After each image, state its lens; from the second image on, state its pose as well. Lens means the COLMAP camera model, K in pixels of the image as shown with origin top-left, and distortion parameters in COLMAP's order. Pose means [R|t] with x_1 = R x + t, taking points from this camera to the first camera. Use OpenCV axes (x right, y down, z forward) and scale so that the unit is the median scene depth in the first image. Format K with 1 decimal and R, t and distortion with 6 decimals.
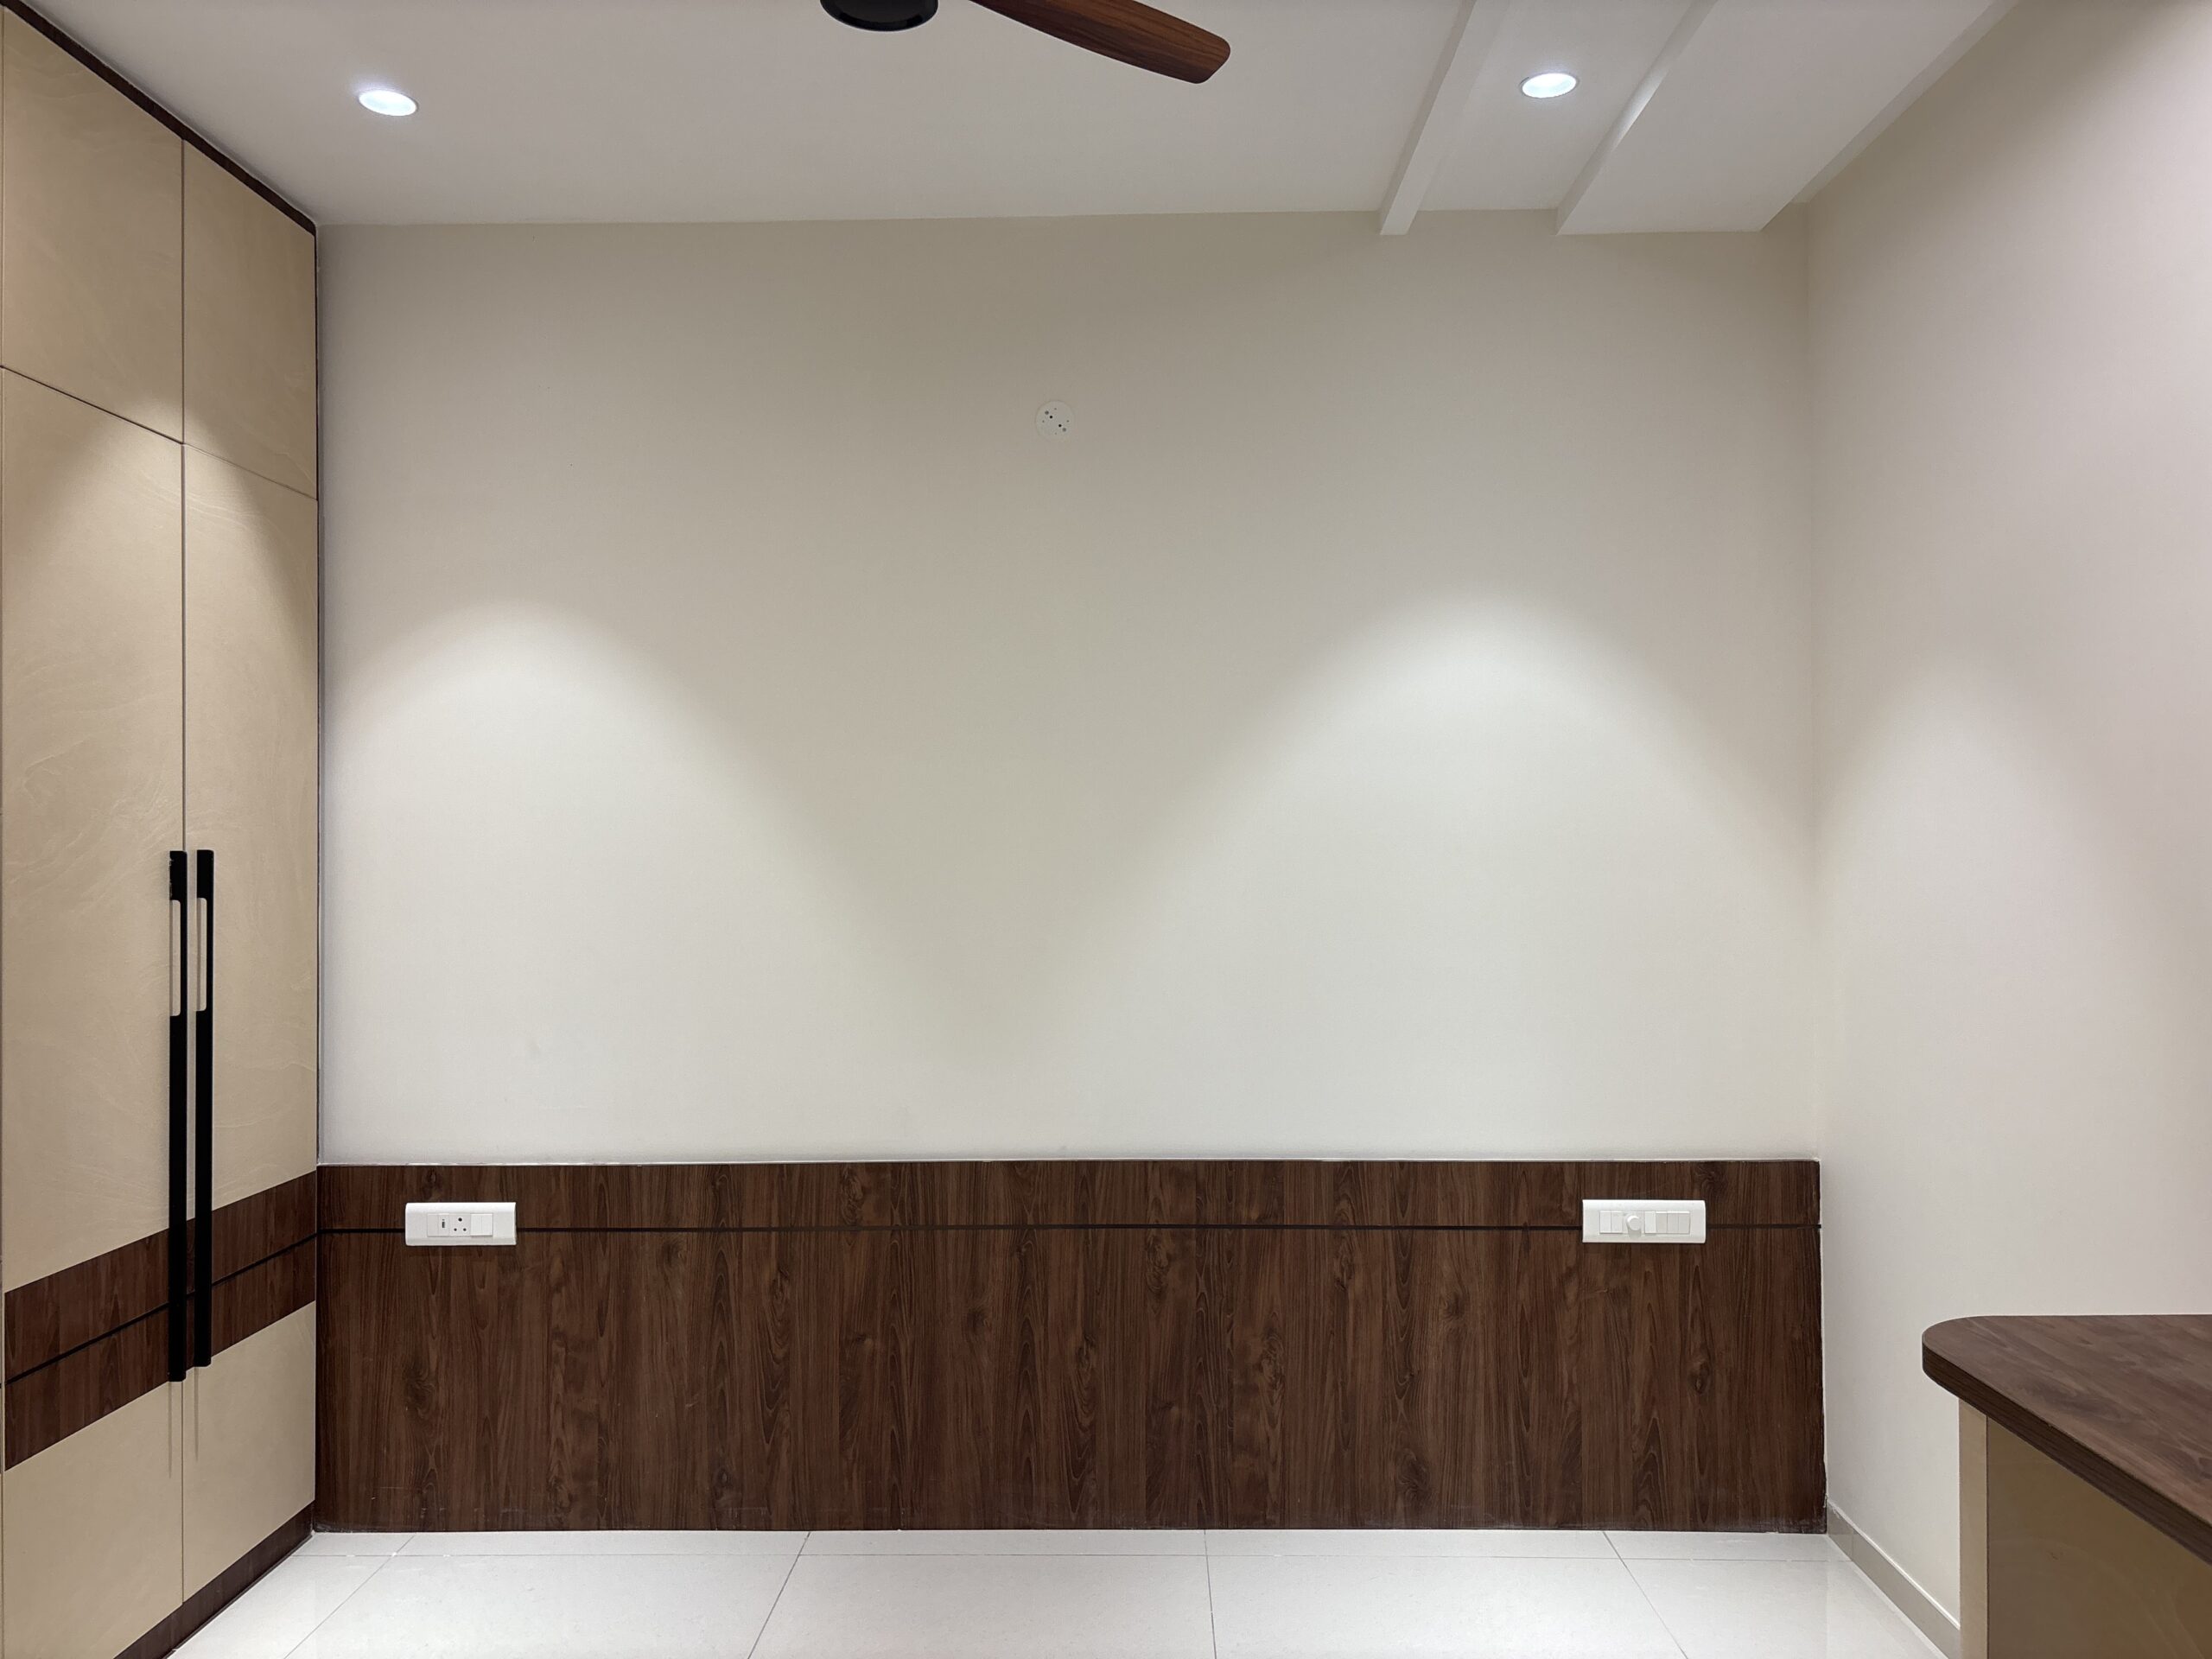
lens RADIAL K [[1710.8, 0, 1106.0], [0, 1710.8, 829.5], [0, 0, 1]] dist [0.005365, 0.047013]
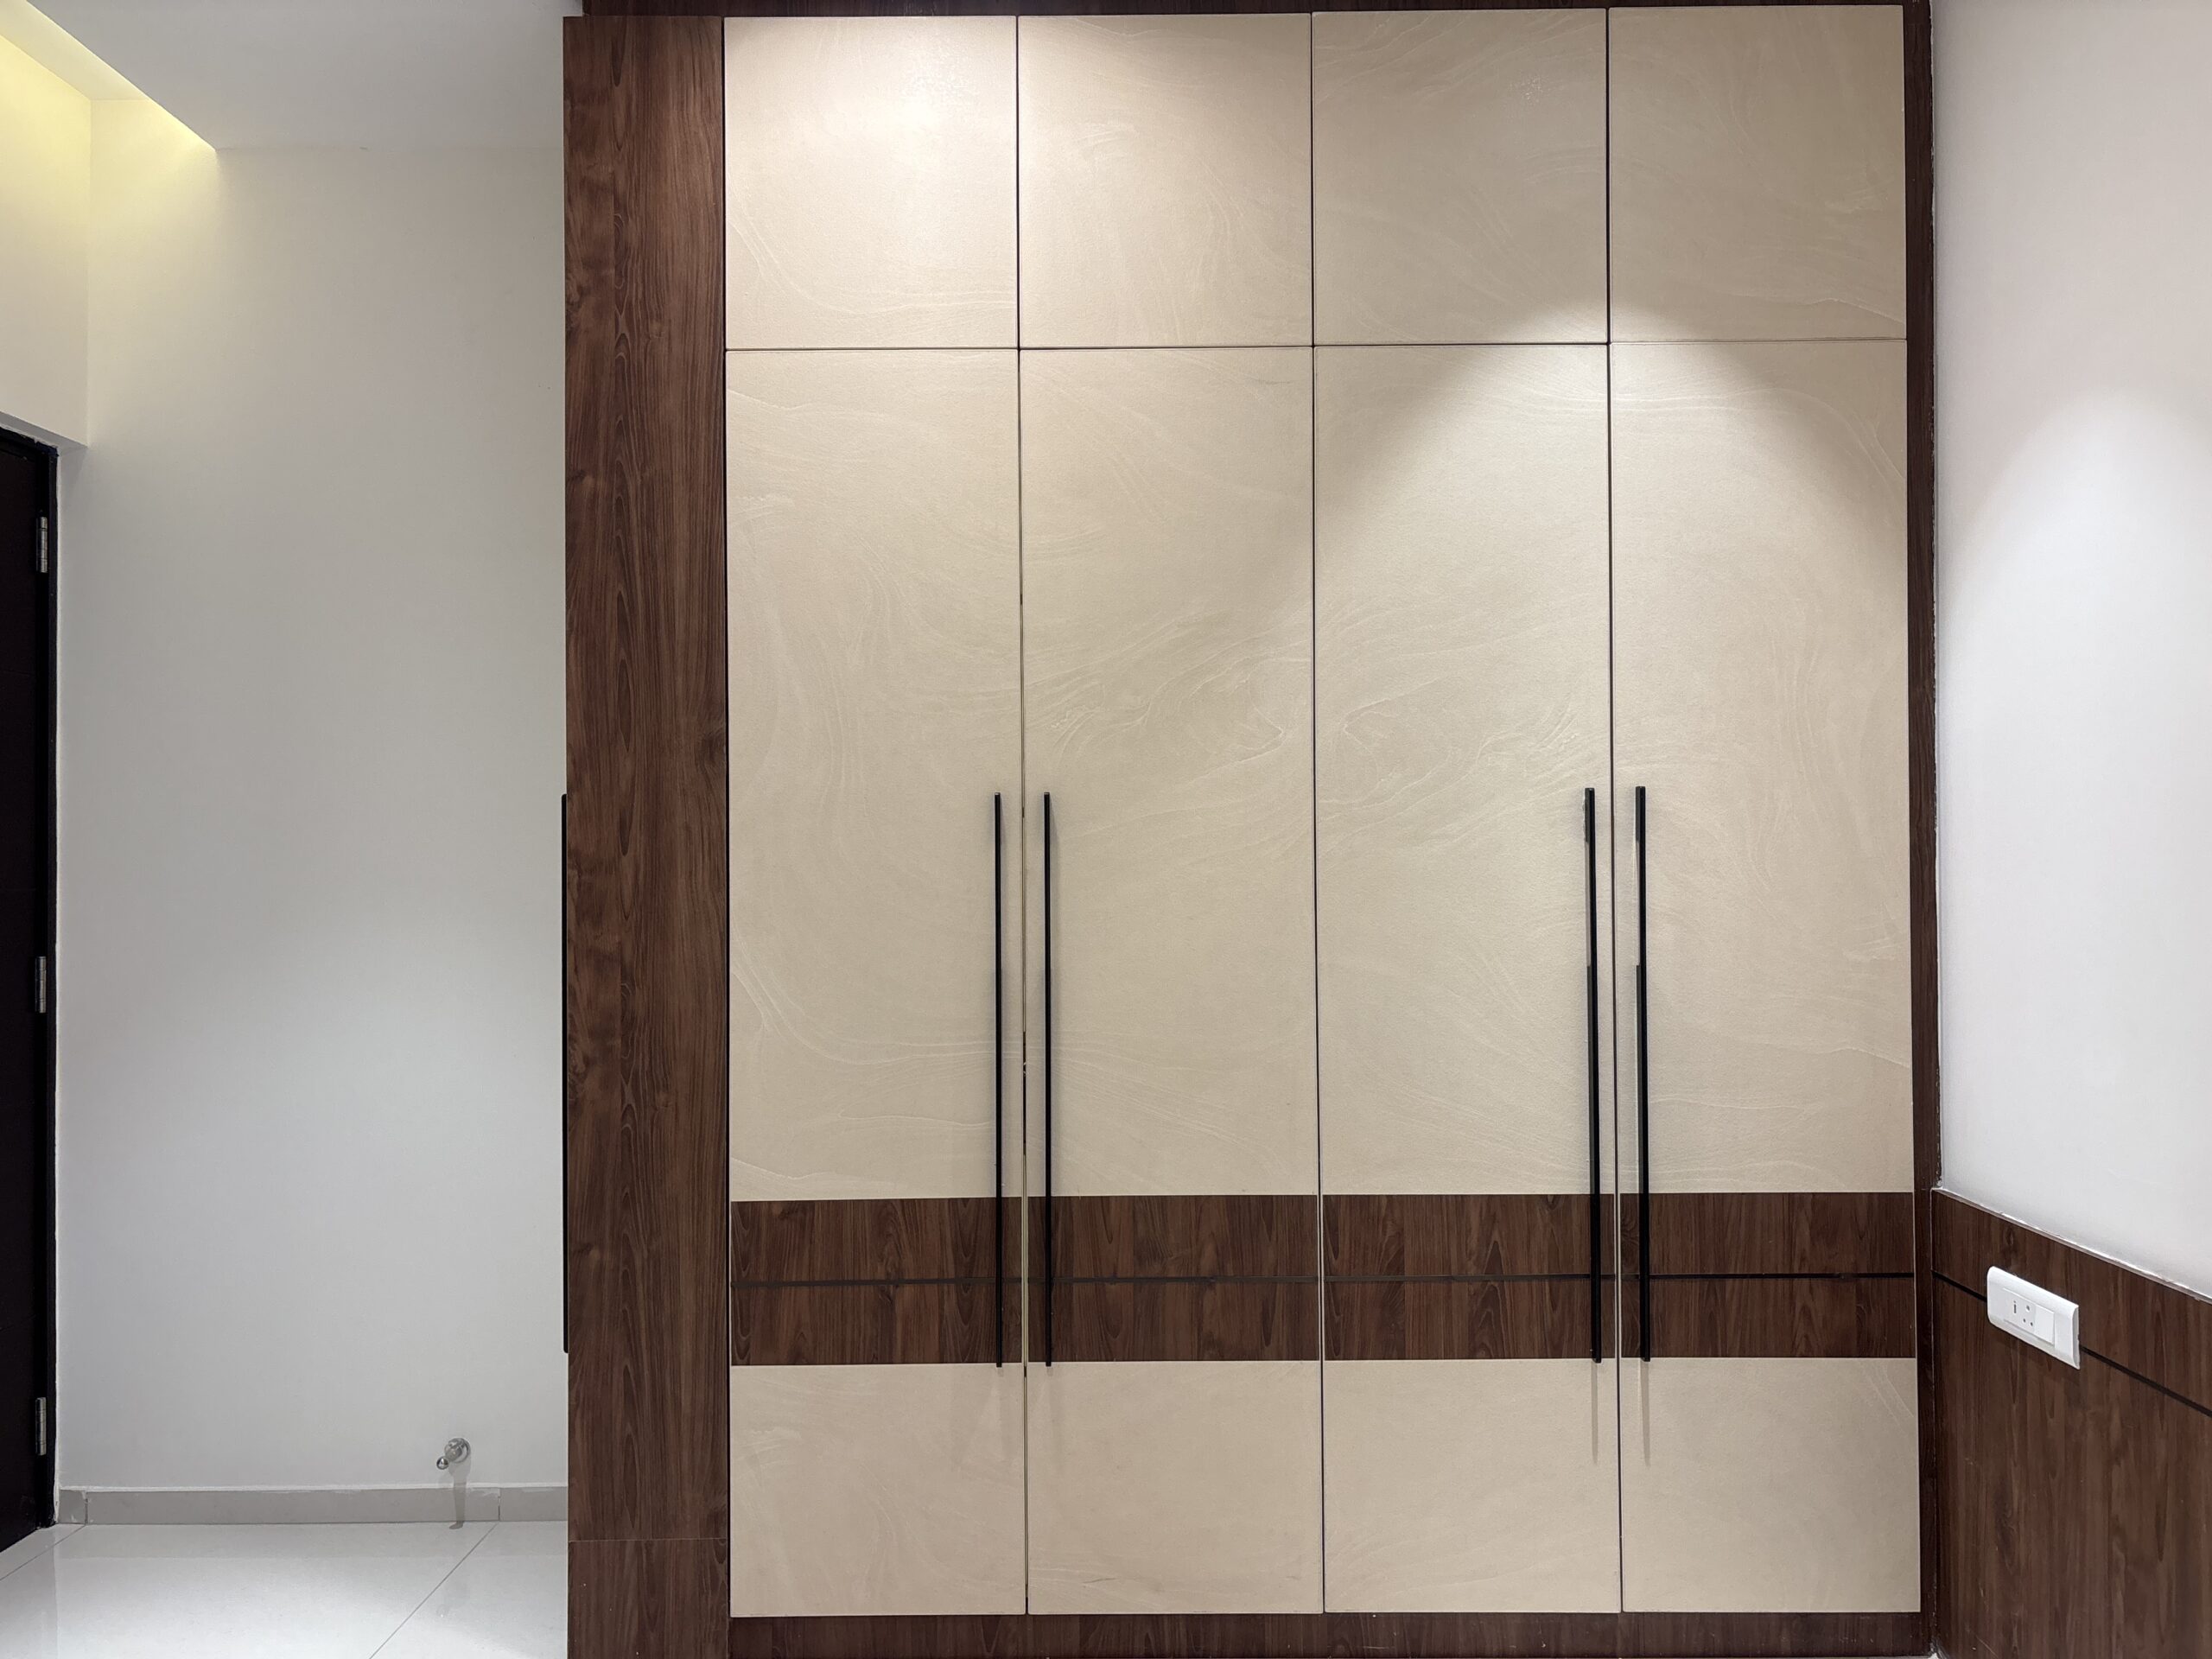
lens RADIAL K [[1725.6, 0, 1106.0], [0, 1725.6, 829.5], [0, 0, 1]] dist [0.025681, 0.003988]
pose [[0.023771, -0.006259, -0.999698, 0.326090], [0.018240, 0.999817, -0.005826, 0.030052], [0.999551, -0.018096, 0.023881, 0.611833]]
